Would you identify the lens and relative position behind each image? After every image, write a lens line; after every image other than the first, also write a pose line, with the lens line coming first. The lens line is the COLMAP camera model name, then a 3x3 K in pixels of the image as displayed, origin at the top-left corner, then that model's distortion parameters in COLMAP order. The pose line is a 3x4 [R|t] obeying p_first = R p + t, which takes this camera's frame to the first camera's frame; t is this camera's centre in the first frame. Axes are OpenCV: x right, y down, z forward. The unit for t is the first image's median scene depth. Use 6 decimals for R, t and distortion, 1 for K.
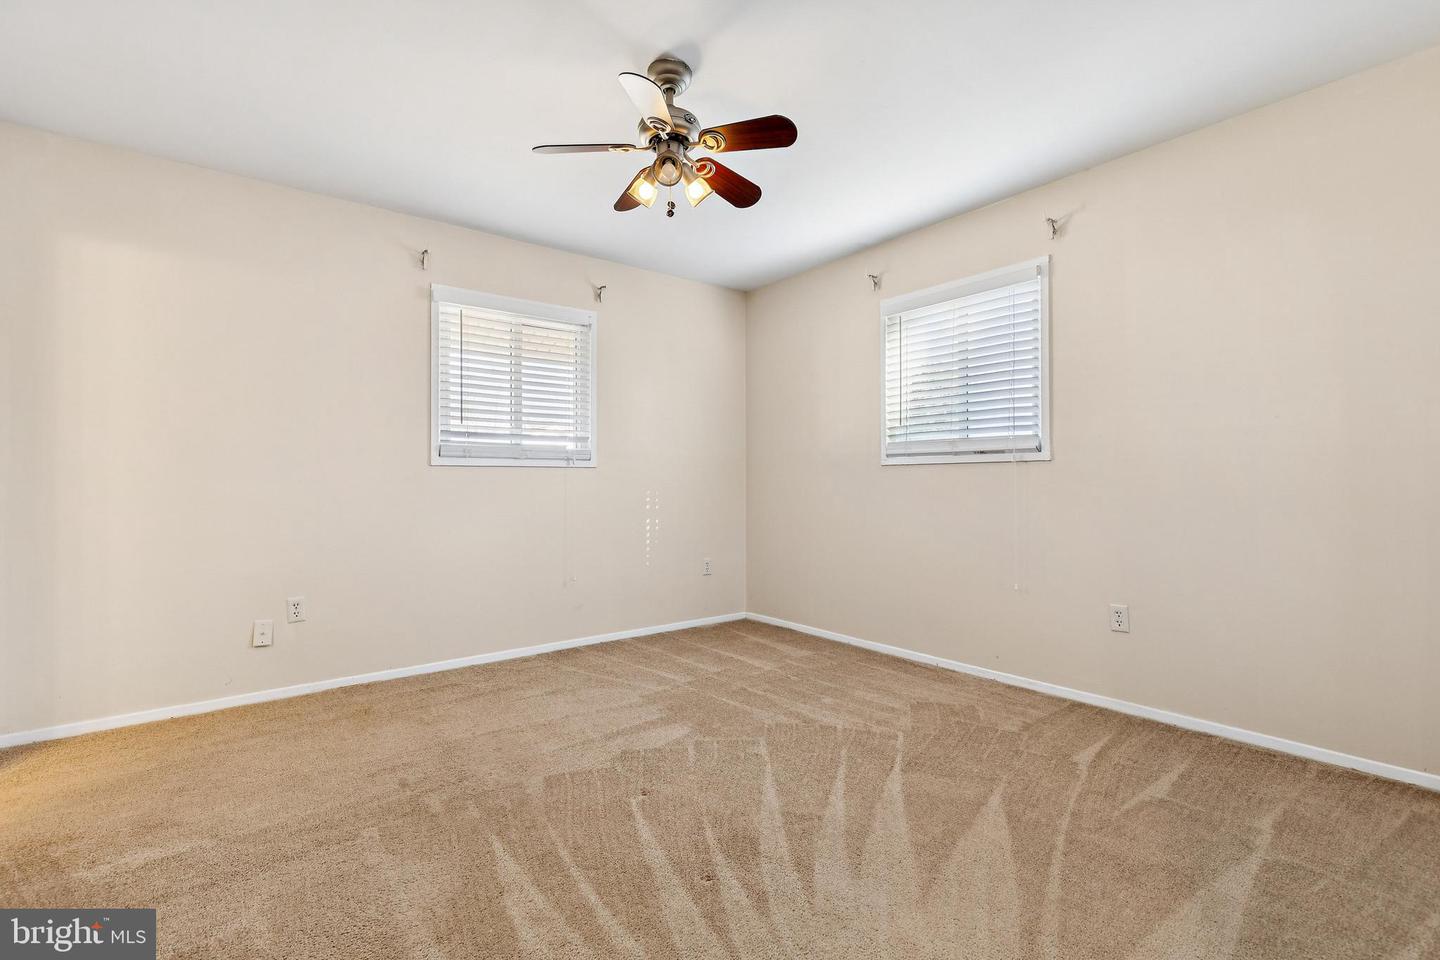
lens RADIAL K [[643.9, 0, 714.8], [0, 643.9, 480.9], [0, 0, 1]] dist [0.002311, -0.000002]
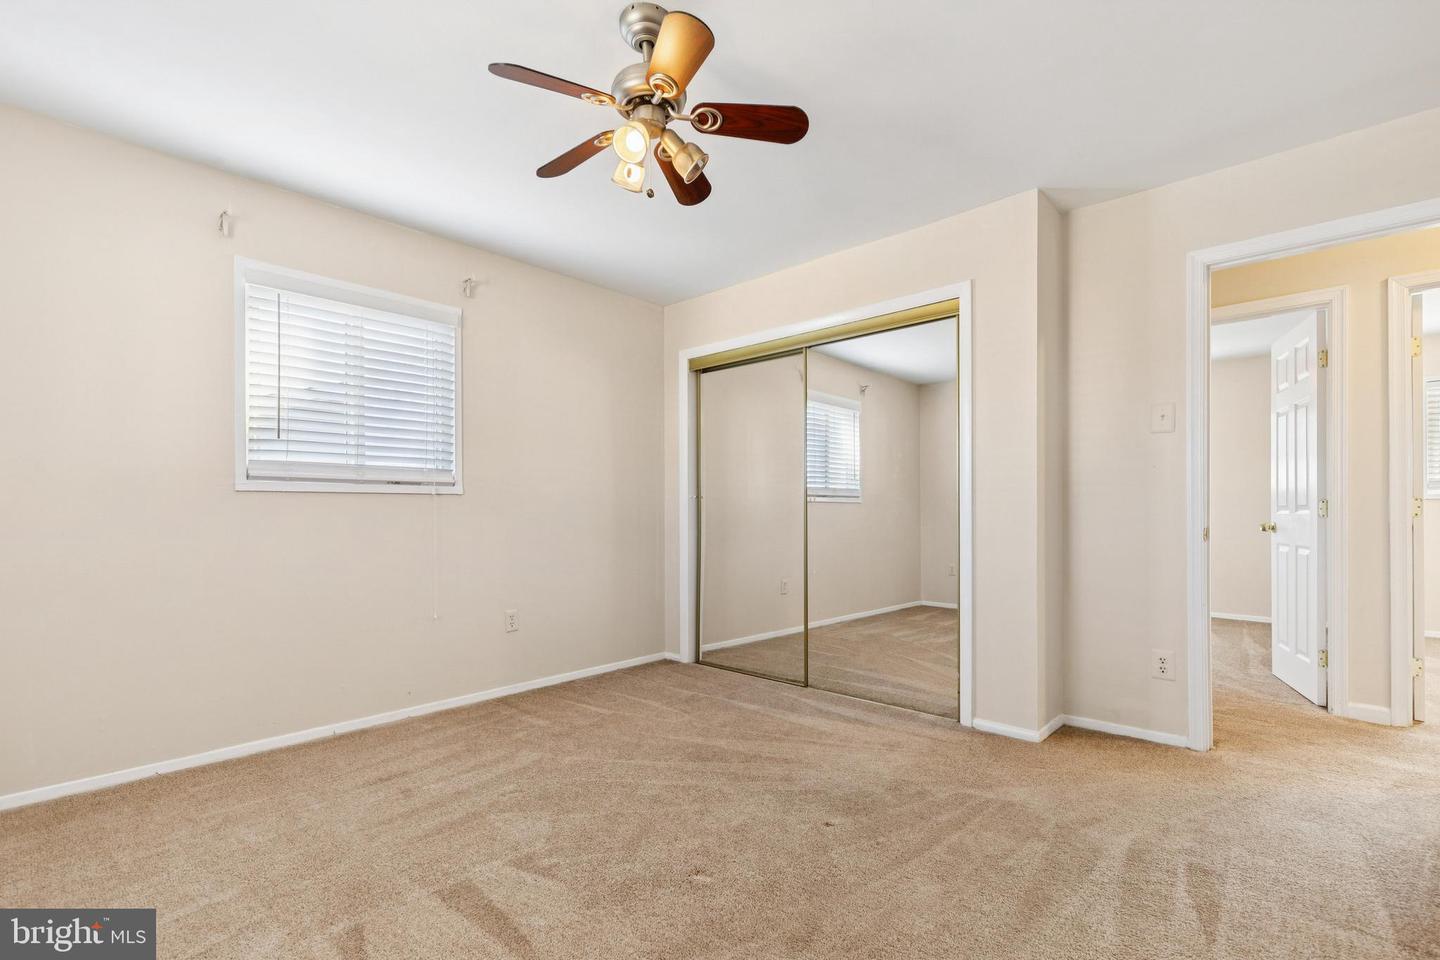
lens RADIAL K [[663.7, 0, 724.2], [0, 663.7, 495.3], [0, 0, 1]] dist [0.011105, 0.000182]
pose [[-0.171606, 0.016820, 0.985022, -0.671101], [-0.007287, 0.999805, -0.018342, -0.012193], [-0.985139, -0.010326, -0.171450, 0.735956]]
